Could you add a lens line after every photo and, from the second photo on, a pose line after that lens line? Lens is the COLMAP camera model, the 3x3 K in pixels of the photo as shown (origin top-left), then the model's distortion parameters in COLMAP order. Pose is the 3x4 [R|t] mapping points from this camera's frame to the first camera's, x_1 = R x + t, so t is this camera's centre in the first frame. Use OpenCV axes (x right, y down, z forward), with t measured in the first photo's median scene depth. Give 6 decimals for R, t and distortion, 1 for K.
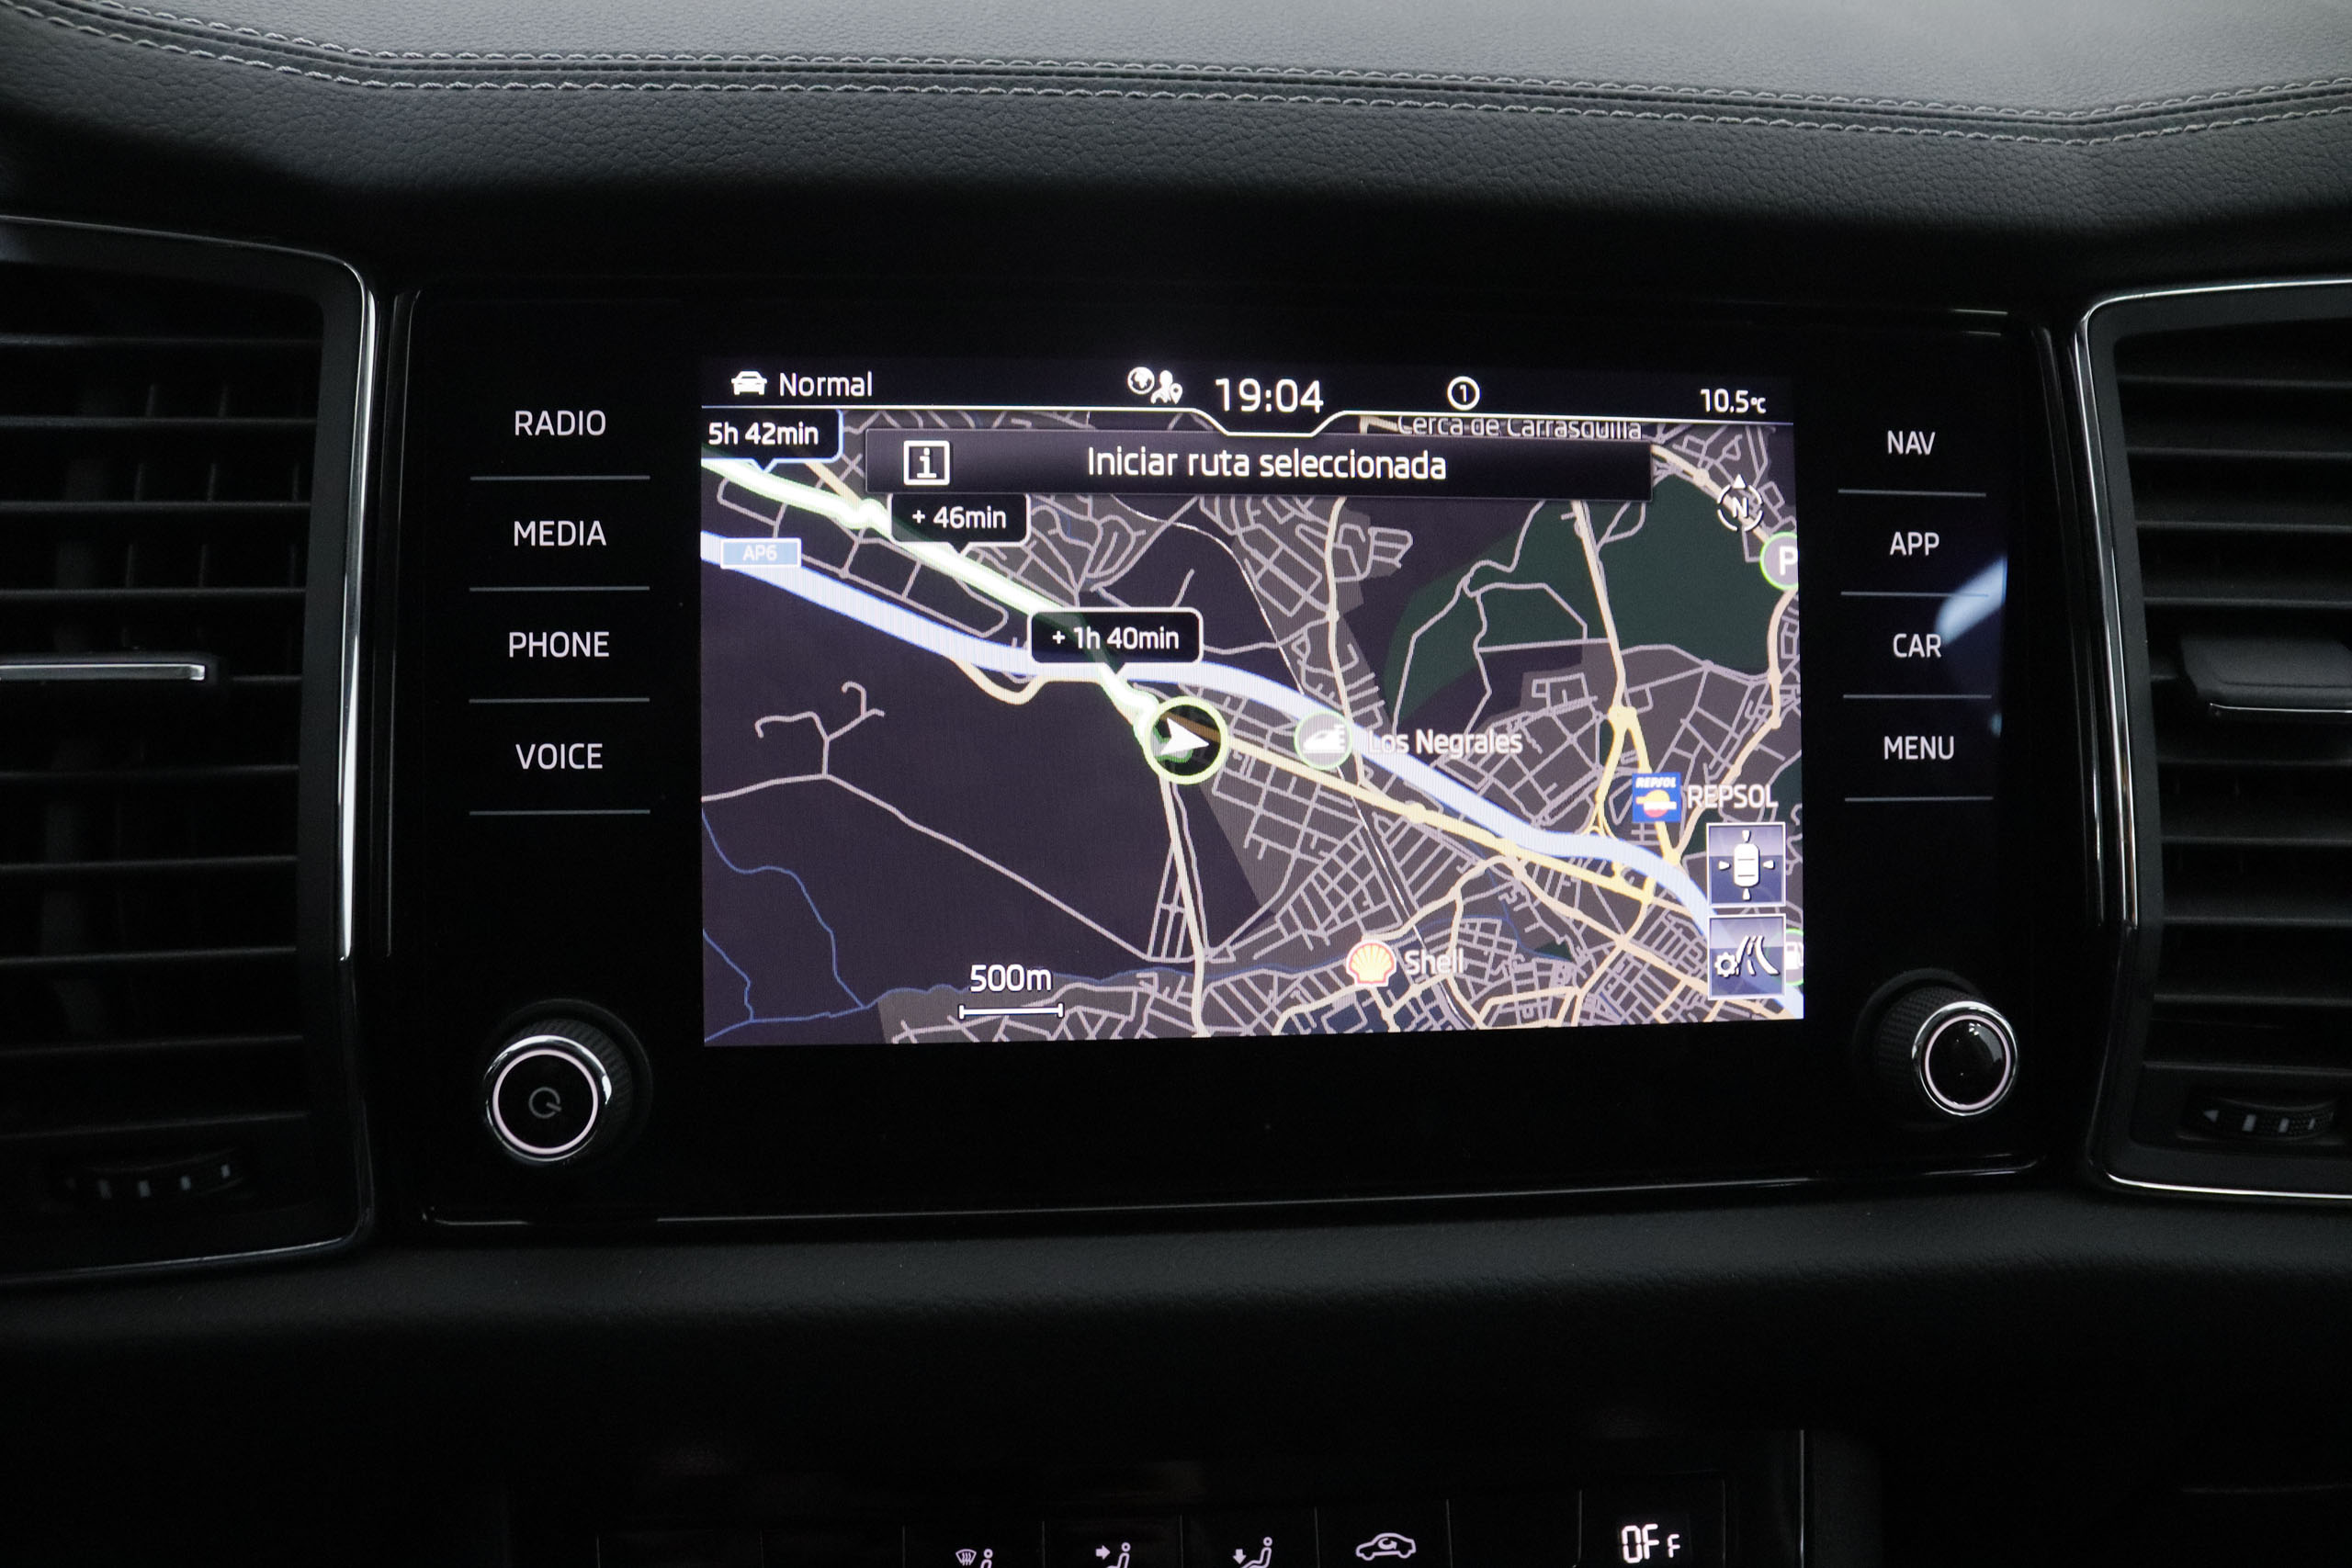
lens RADIAL K [[1938.2, 0, 1164.2], [0, 1938.2, 784.7], [0, 0, 1]] dist [-0.180760, 0.121701]
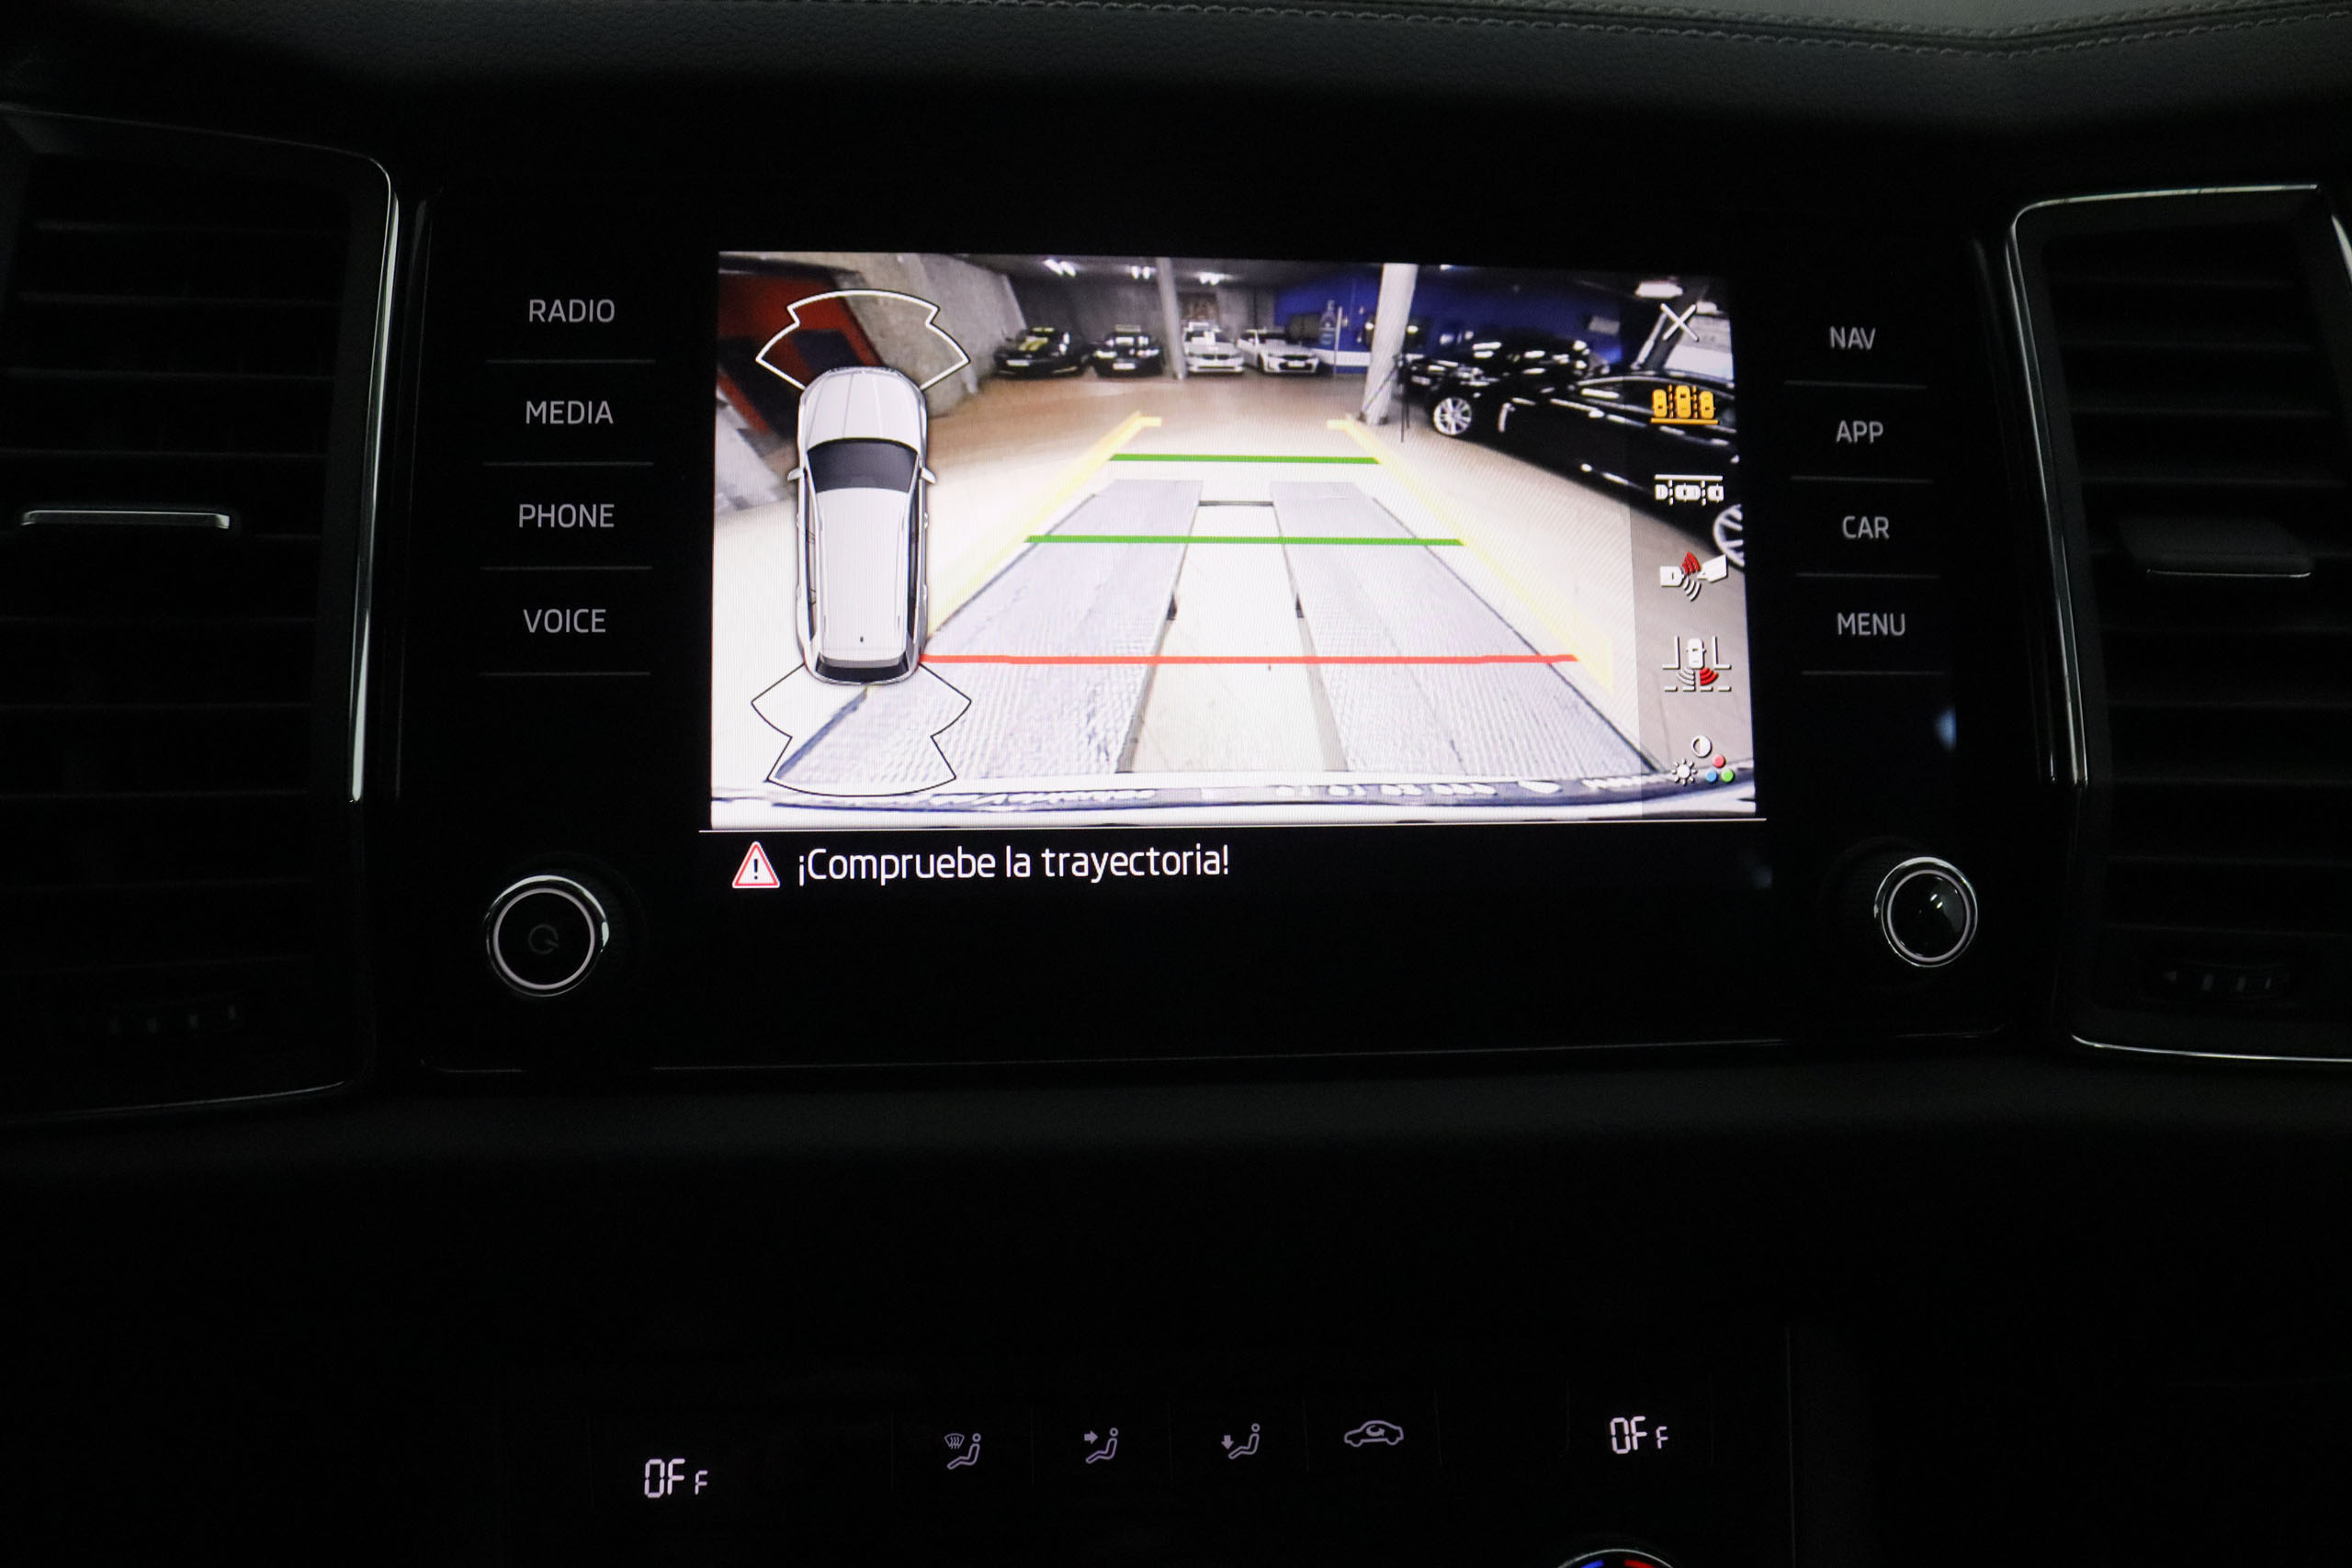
lens RADIAL K [[1948.7, 0, 1176.0], [0, 1948.7, 784.0], [0, 0, 1]] dist [-0.183968, 0.124157]
pose [[0.999963, -0.008032, 0.002965, 0.013555], [0.008220, 0.997524, -0.069840, 0.143040], [-0.002396, 0.069862, 0.997554, -0.039613]]
